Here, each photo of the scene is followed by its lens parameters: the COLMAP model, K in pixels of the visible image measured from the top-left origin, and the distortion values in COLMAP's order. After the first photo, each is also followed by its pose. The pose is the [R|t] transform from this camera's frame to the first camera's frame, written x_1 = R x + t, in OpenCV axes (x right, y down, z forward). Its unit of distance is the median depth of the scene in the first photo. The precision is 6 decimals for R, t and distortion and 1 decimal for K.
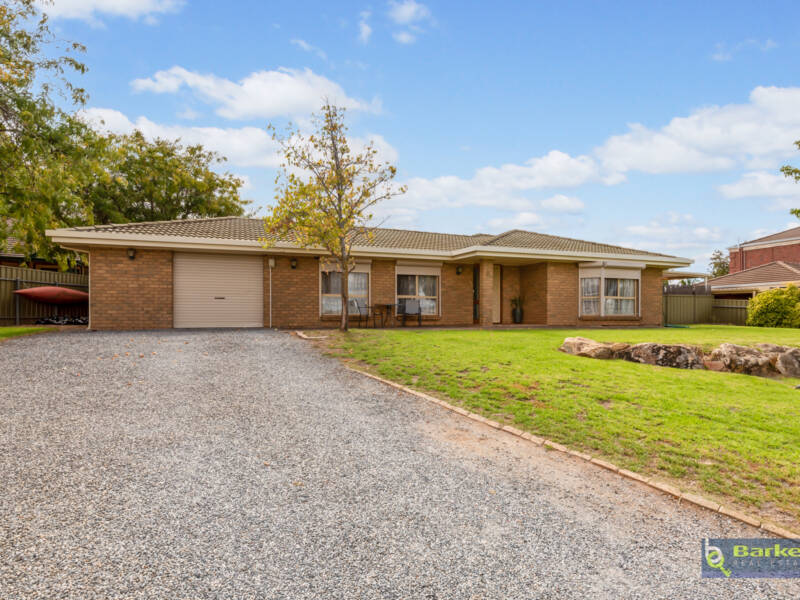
lens RADIAL K [[445.1, 0, 398.7], [0, 445.1, 304.5], [0, 0, 1]] dist [0.005042, 0.001344]
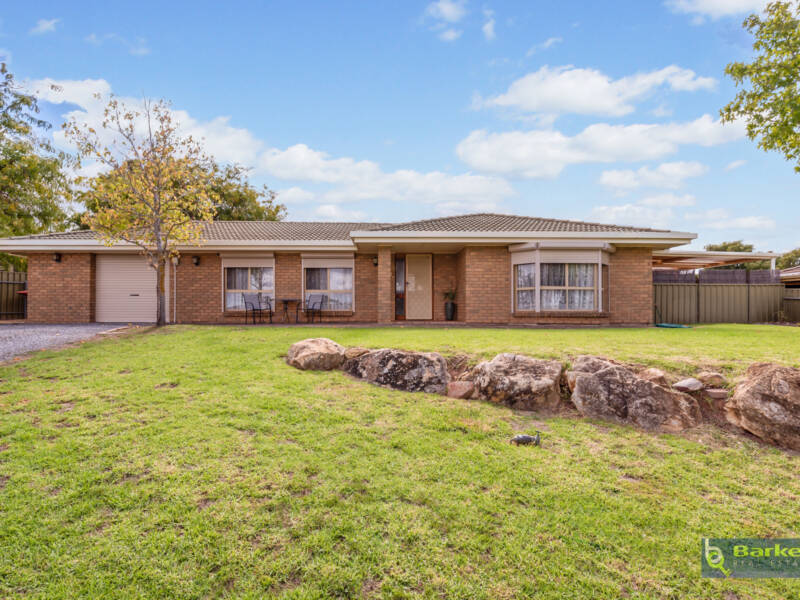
lens RADIAL K [[407.1, 0, 396.1], [0, 407.1, 296.6], [0, 0, 1]] dist [0.000466, 0.000343]
pose [[0.943429, -0.012743, -0.331330, 0.472577], [0.007853, 0.999840, -0.016093, 0.009226], [0.331482, 0.012580, 0.943378, 0.247551]]
